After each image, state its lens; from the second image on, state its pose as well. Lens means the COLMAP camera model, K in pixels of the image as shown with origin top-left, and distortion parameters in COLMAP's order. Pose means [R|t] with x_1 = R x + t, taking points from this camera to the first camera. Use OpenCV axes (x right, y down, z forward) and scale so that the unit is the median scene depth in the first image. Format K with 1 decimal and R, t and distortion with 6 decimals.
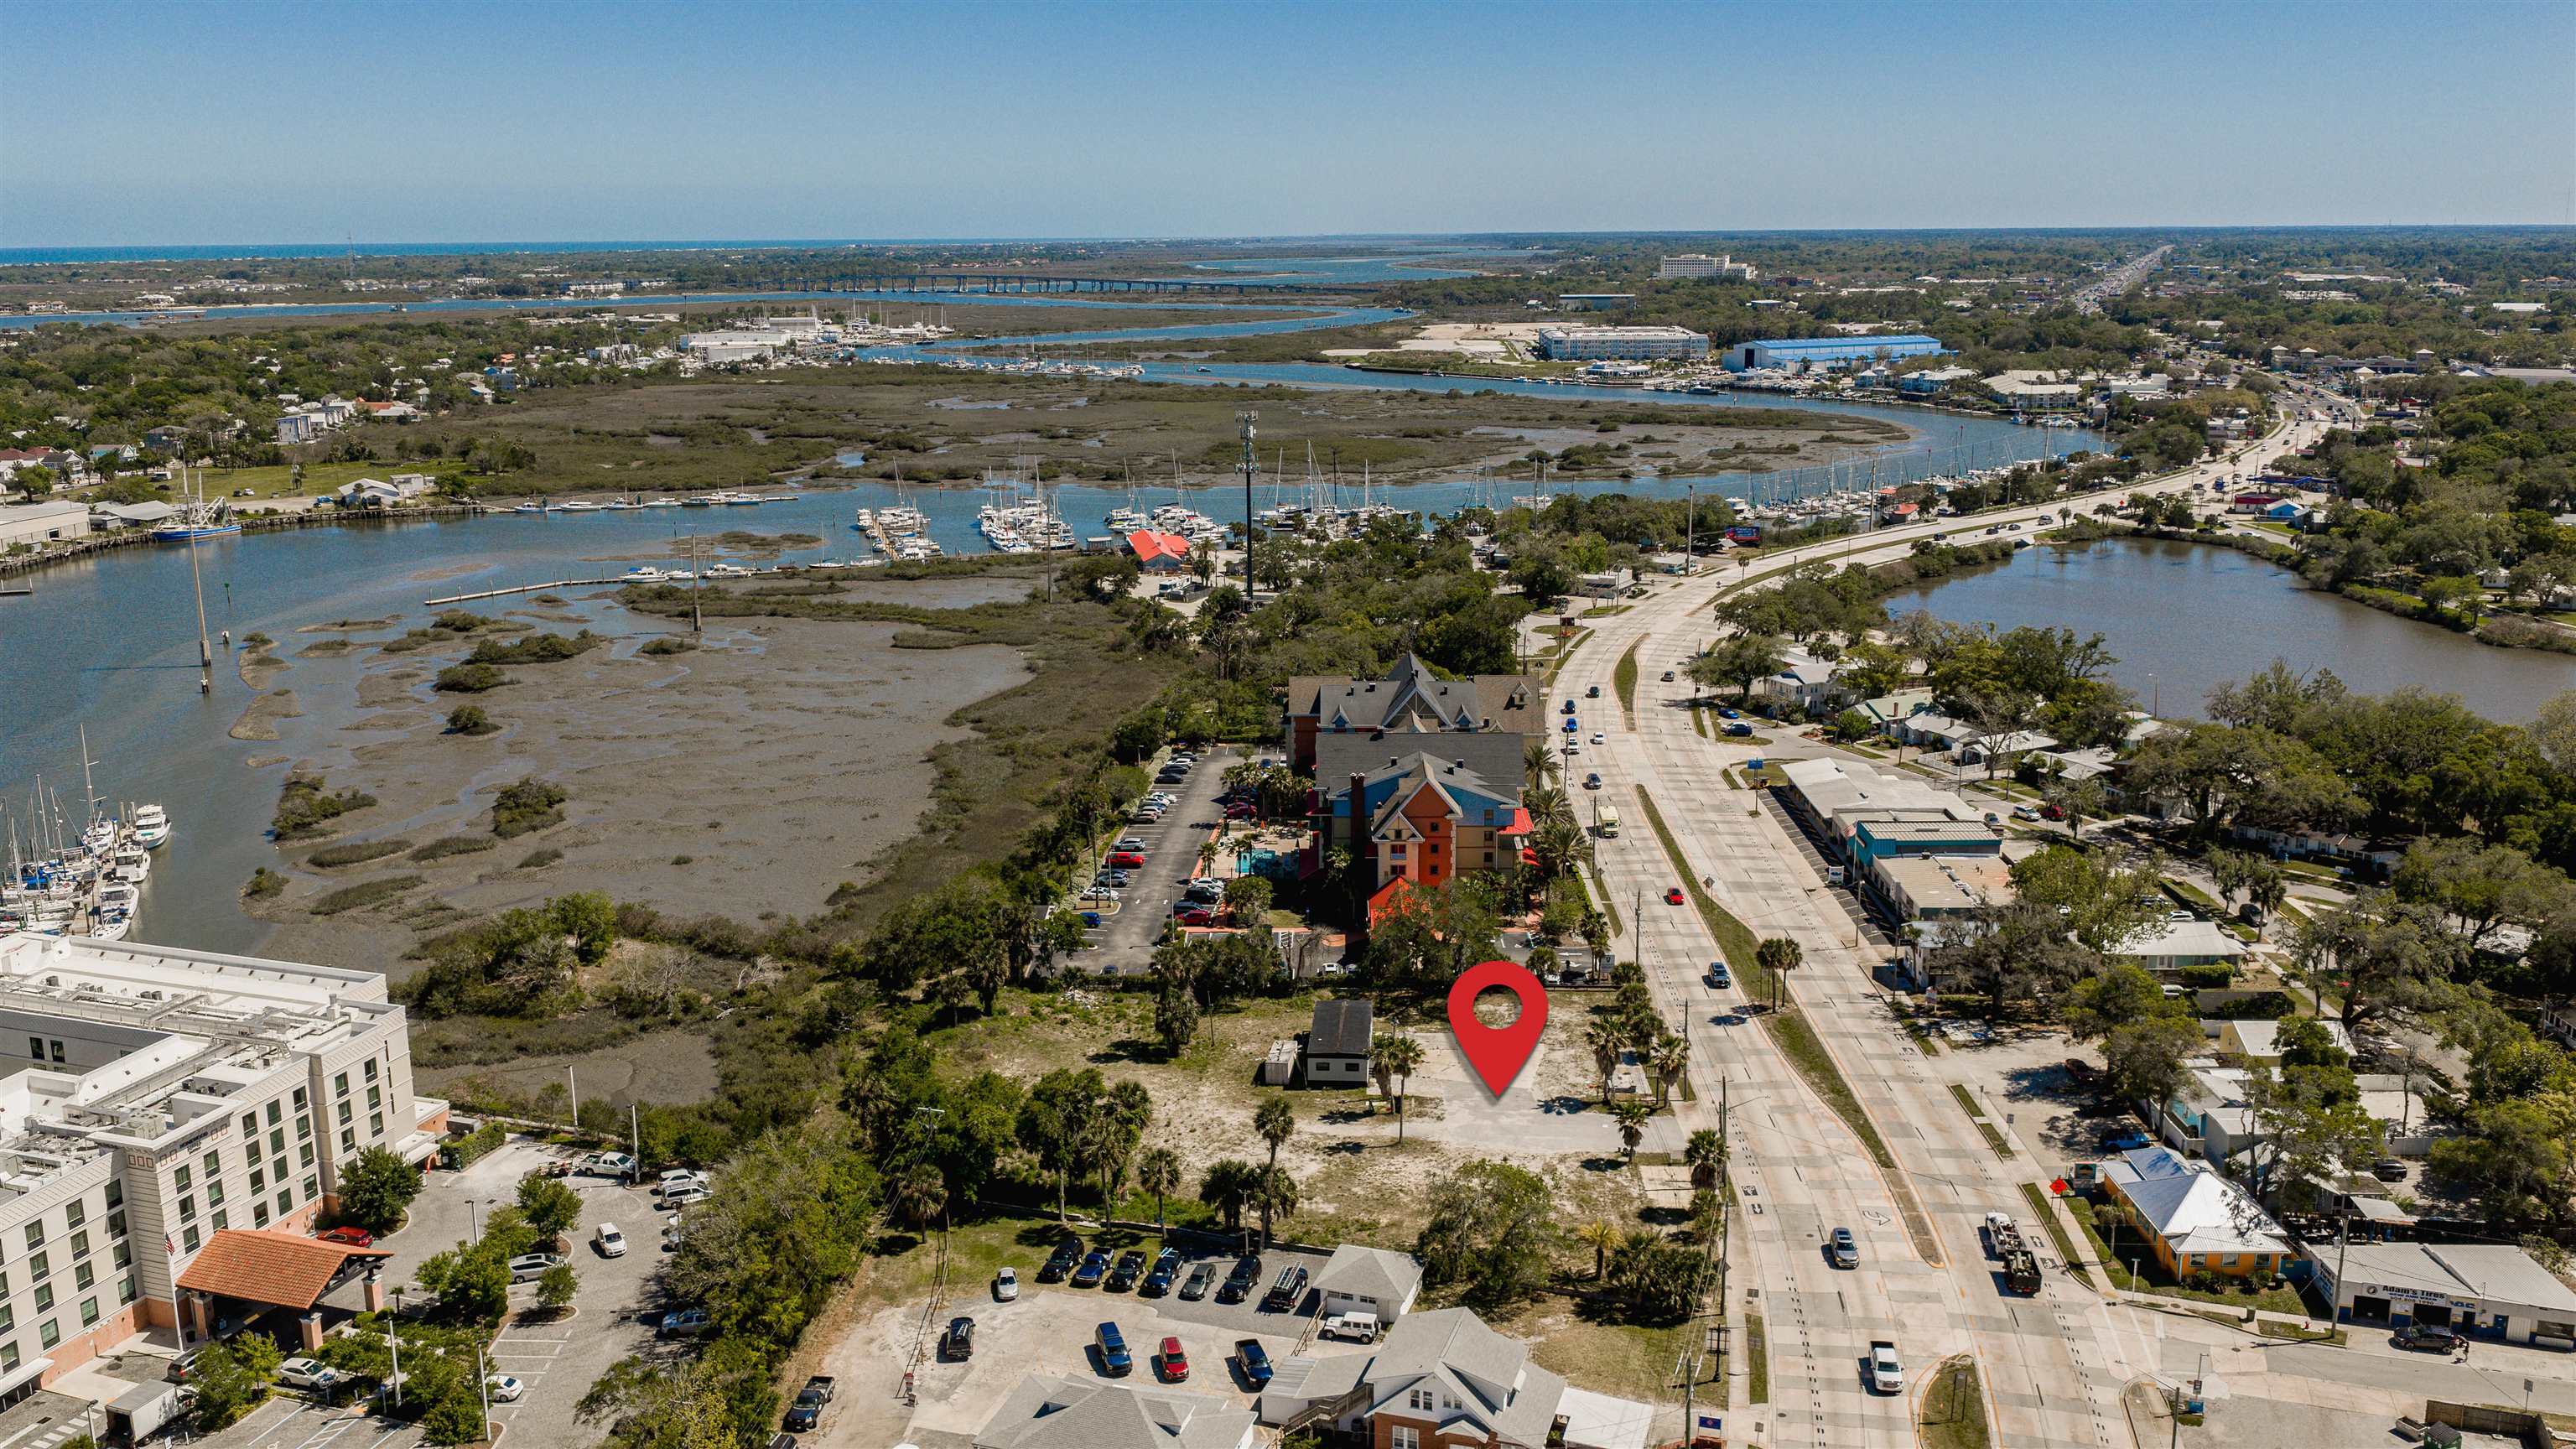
lens RADIAL K [[2129.6, 0, 1291.5], [0, 2129.6, 717.2], [0, 0, 1]] dist [0.034014, -0.073483]
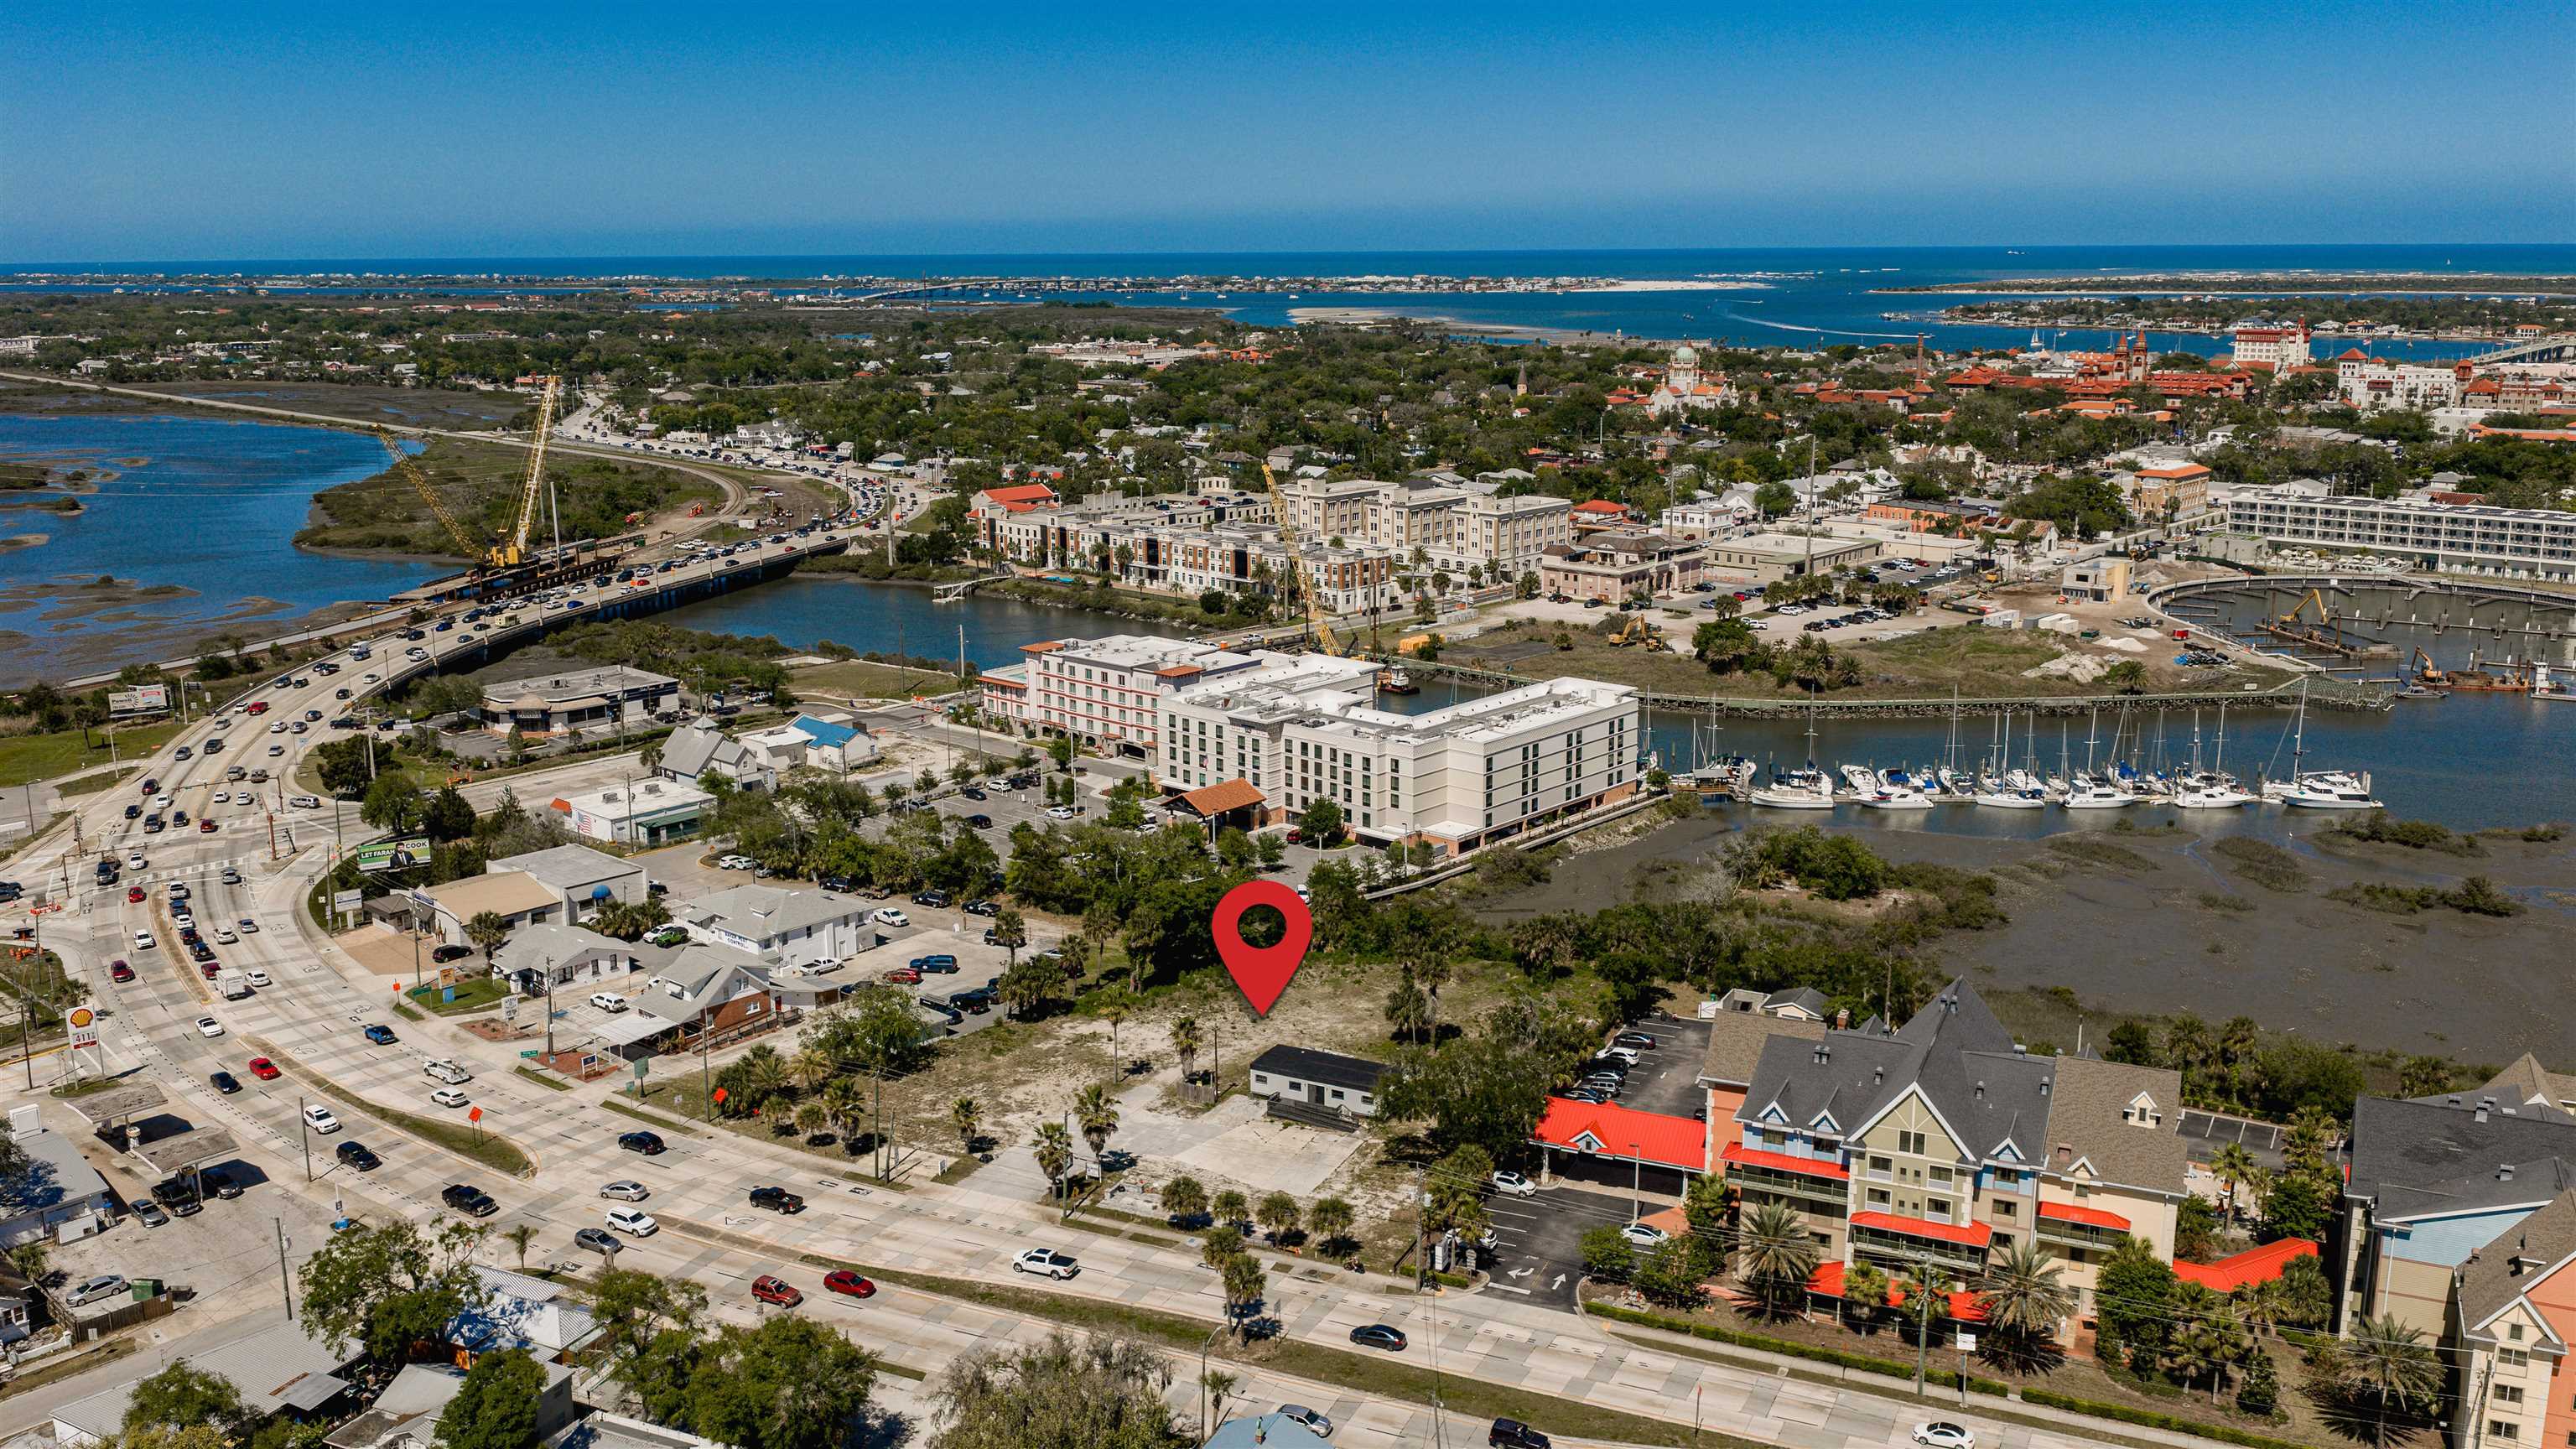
lens RADIAL K [[2129.6, 0, 1291.5], [0, 2129.6, 717.2], [0, 0, 1]] dist [0.034014, -0.073483]
pose [[-0.401959, 0.208900, -0.891510, 0.731565], [-0.194565, 0.931908, 0.306090, -0.250667], [0.894748, 0.296492, -0.333944, 1.074504]]
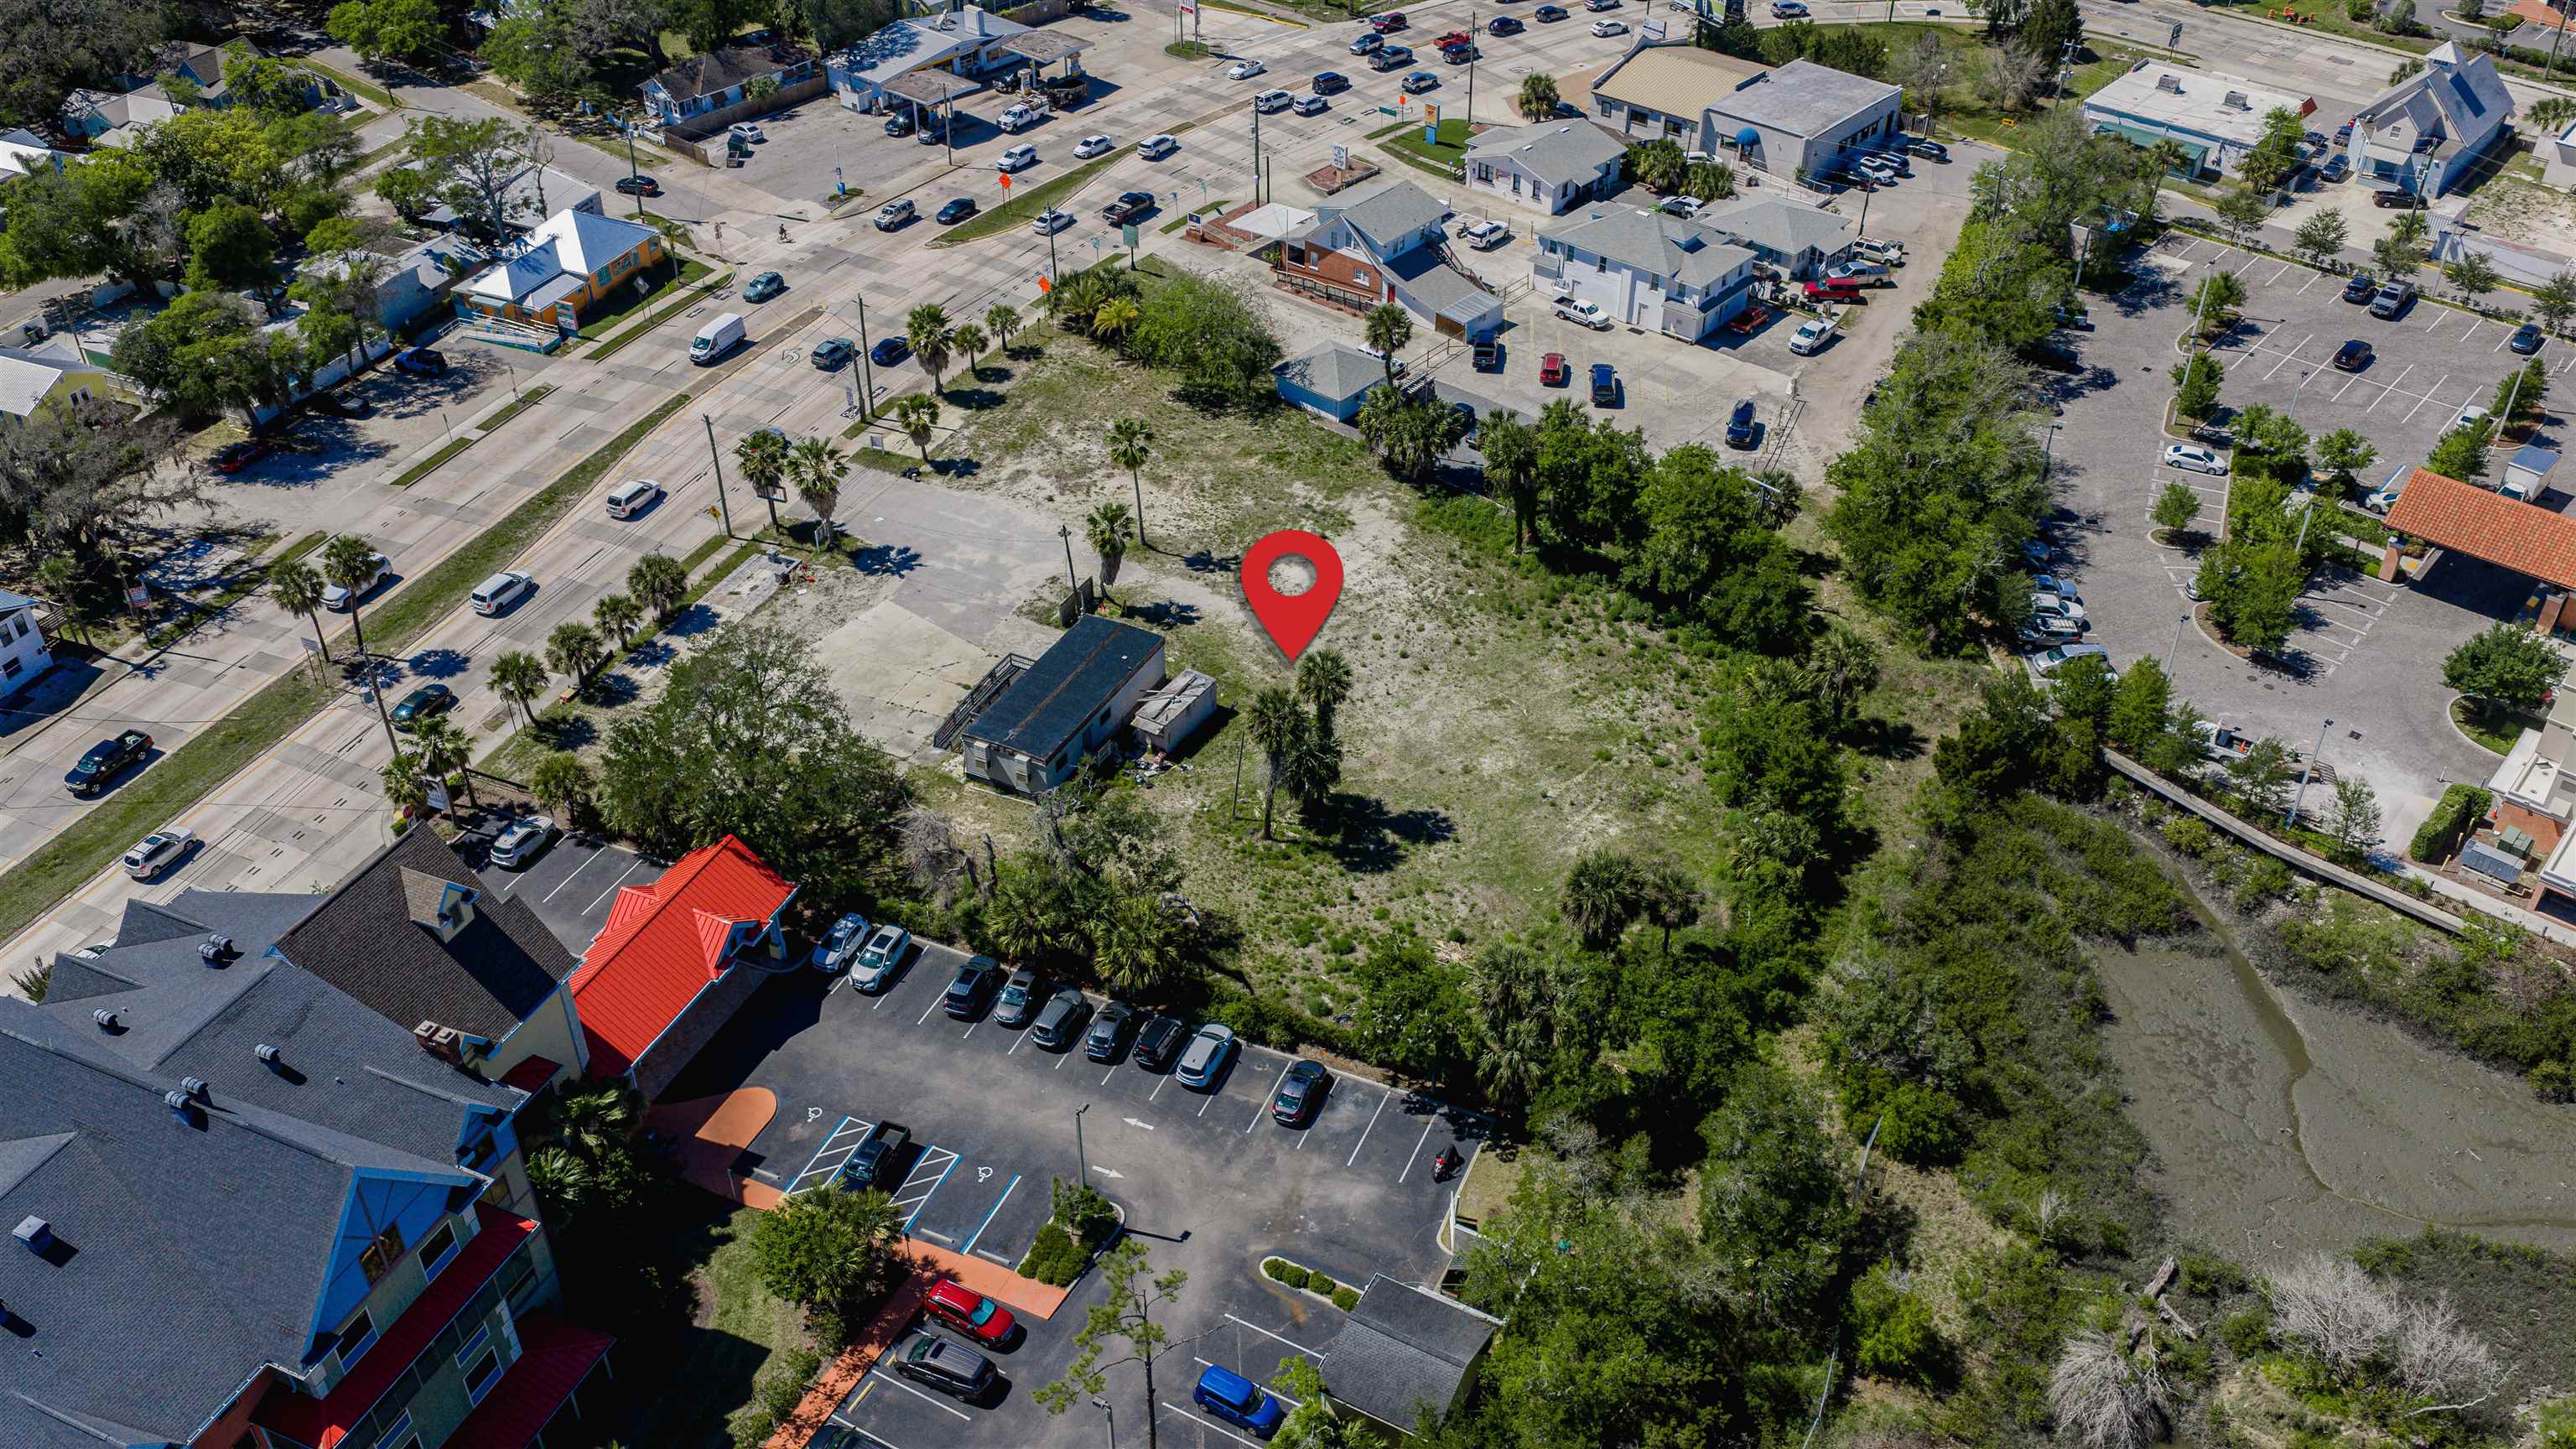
lens RADIAL K [[2129.6, 0, 1291.5], [0, 2129.6, 717.2], [0, 0, 1]] dist [0.034014, -0.073483]
pose [[-0.923491, -0.224381, 0.311156, -0.196329], [0.089313, 0.663059, 0.743220, -0.255548], [-0.373079, 0.714147, -0.592289, 1.148880]]
